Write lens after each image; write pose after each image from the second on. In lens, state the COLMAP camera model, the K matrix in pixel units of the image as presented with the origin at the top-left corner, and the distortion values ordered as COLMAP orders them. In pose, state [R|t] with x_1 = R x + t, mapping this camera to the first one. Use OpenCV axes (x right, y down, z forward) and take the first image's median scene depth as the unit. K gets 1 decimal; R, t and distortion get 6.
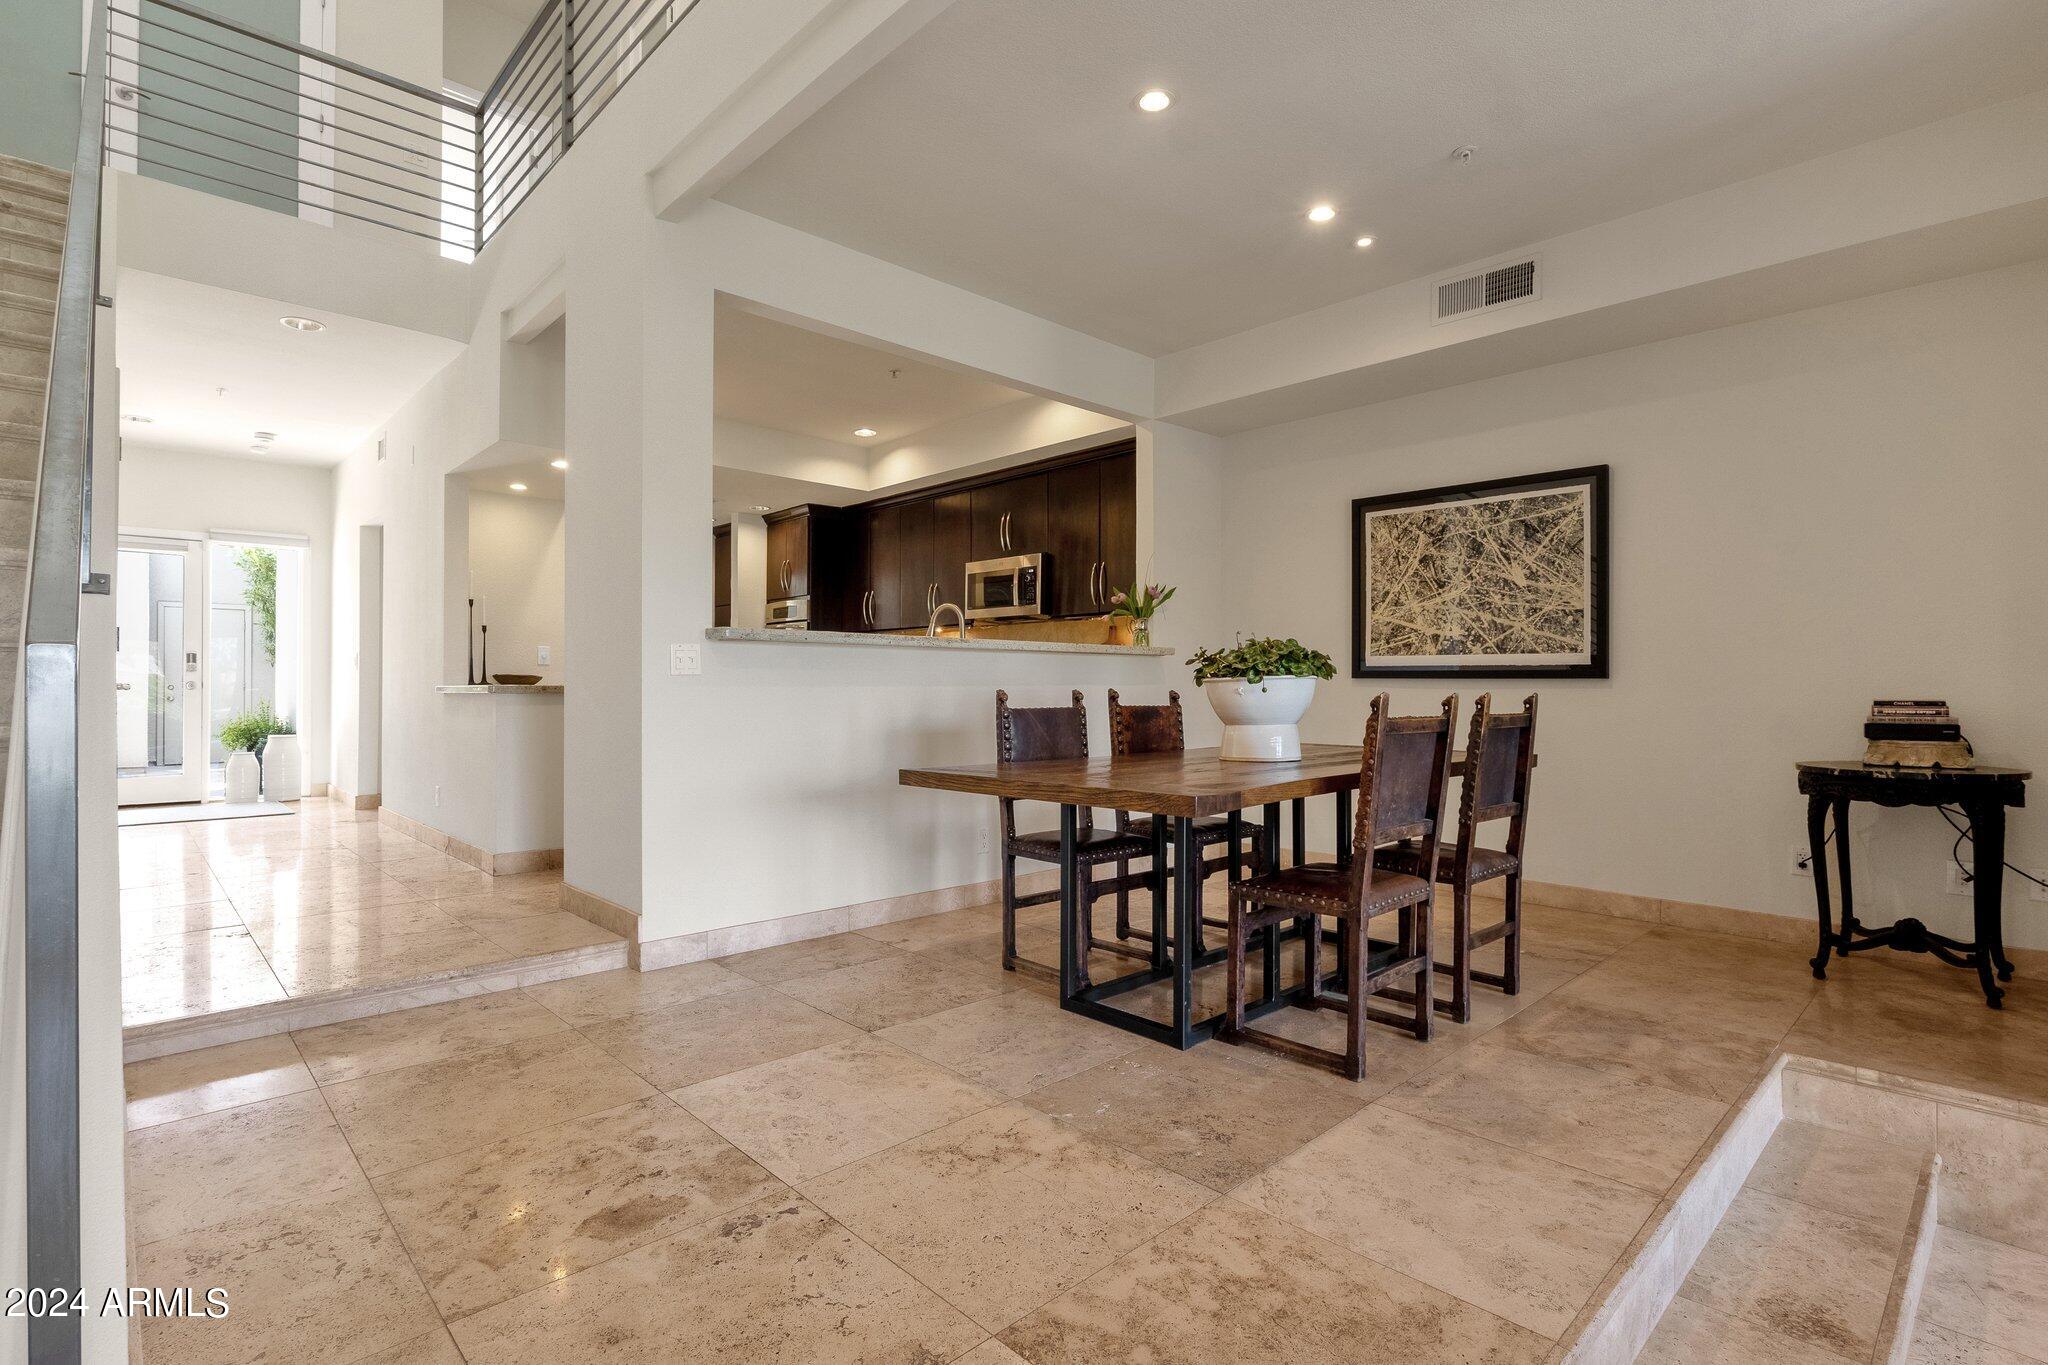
lens RADIAL K [[1004.5, 0, 1029.8], [0, 1004.5, 679.4], [0, 0, 1]] dist [0.004253, 0.000559]
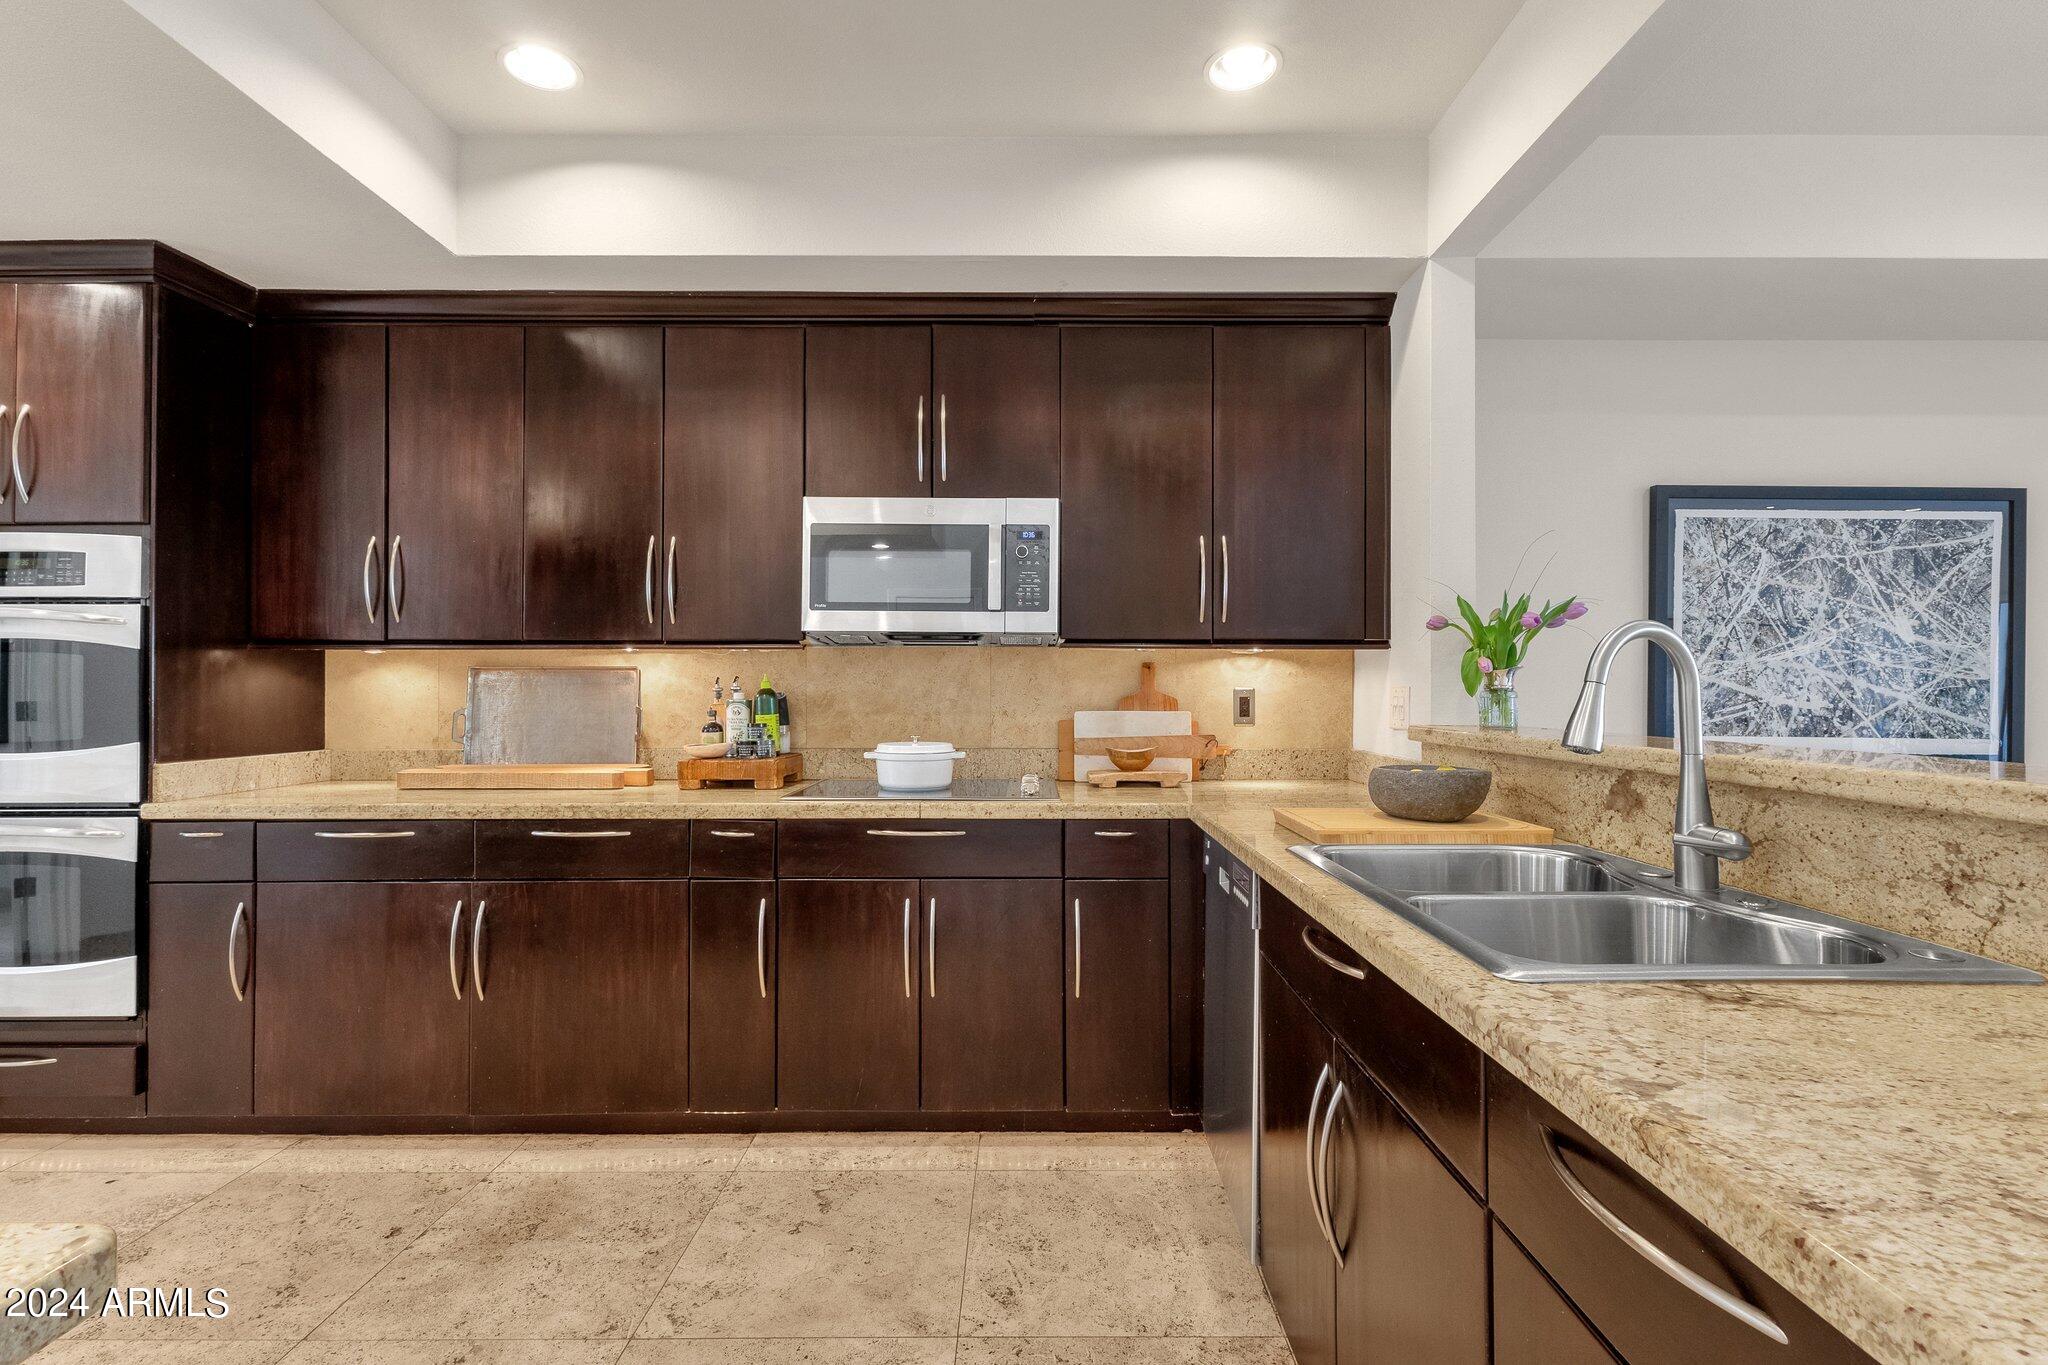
lens RADIAL K [[941.8, 0, 1022.6], [0, 941.8, 673.9], [0, 0, 1]] dist [0.005641, 0.000357]
pose [[0.687434, 0.007124, 0.726212, -0.409636], [-0.008478, 0.999962, -0.001784, -0.061936], [-0.726198, -0.004930, 0.687468, 0.959703]]
